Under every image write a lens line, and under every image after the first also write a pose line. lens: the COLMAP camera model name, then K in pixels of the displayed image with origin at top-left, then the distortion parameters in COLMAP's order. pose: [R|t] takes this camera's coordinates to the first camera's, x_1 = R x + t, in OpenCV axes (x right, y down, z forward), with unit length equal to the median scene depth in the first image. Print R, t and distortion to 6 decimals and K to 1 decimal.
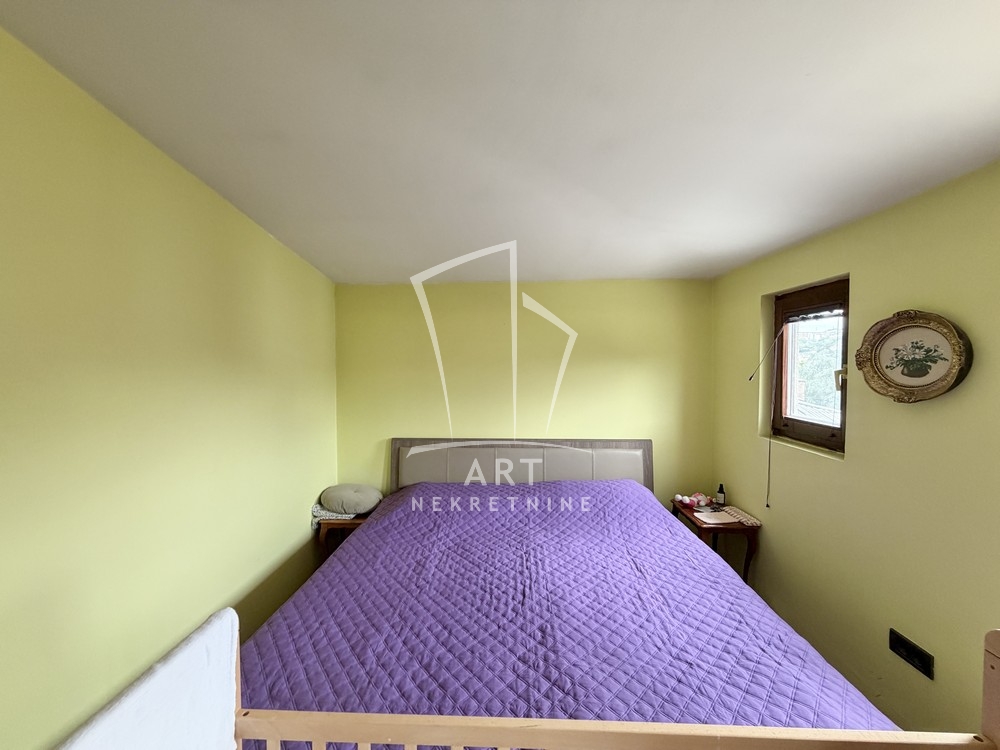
lens RADIAL K [[397.1, 0, 499.2], [0, 397.1, 388.3], [0, 0, 1]] dist [-0.001103, 0.000028]
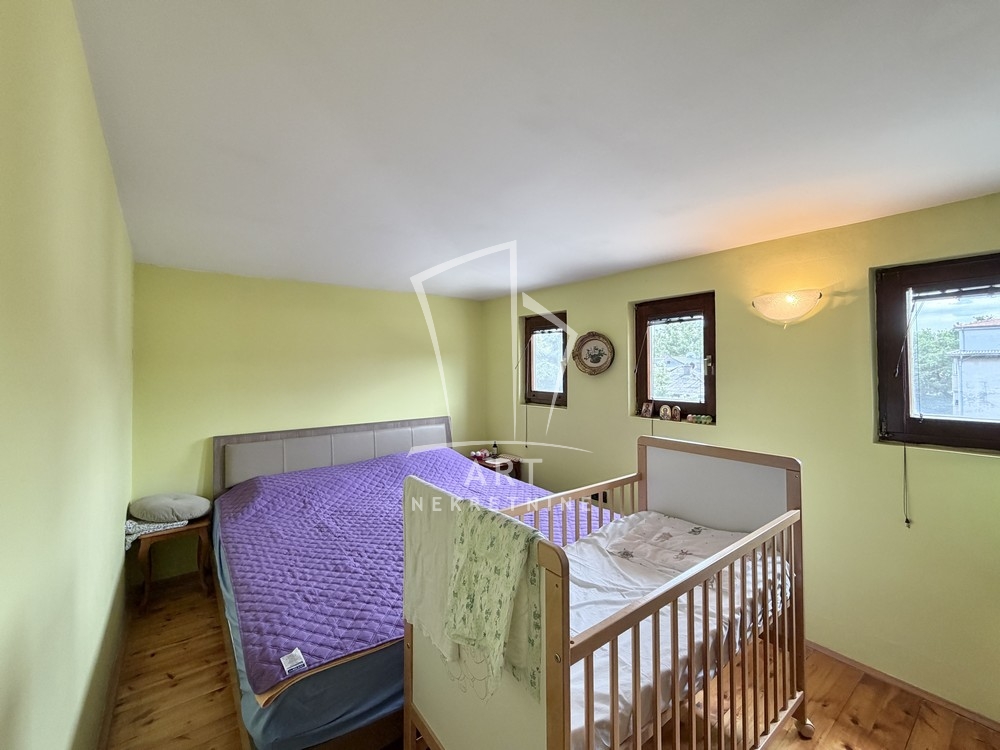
lens RADIAL K [[399.0, 0, 497.4], [0, 399.0, 376.0], [0, 0, 1]] dist [-0.001964, -0.000178]
pose [[0.781880, -0.020385, 0.623096, -0.441728], [0.042958, 0.998851, -0.021226, 0.040682], [-0.621948, 0.043363, 0.781857, -0.217072]]
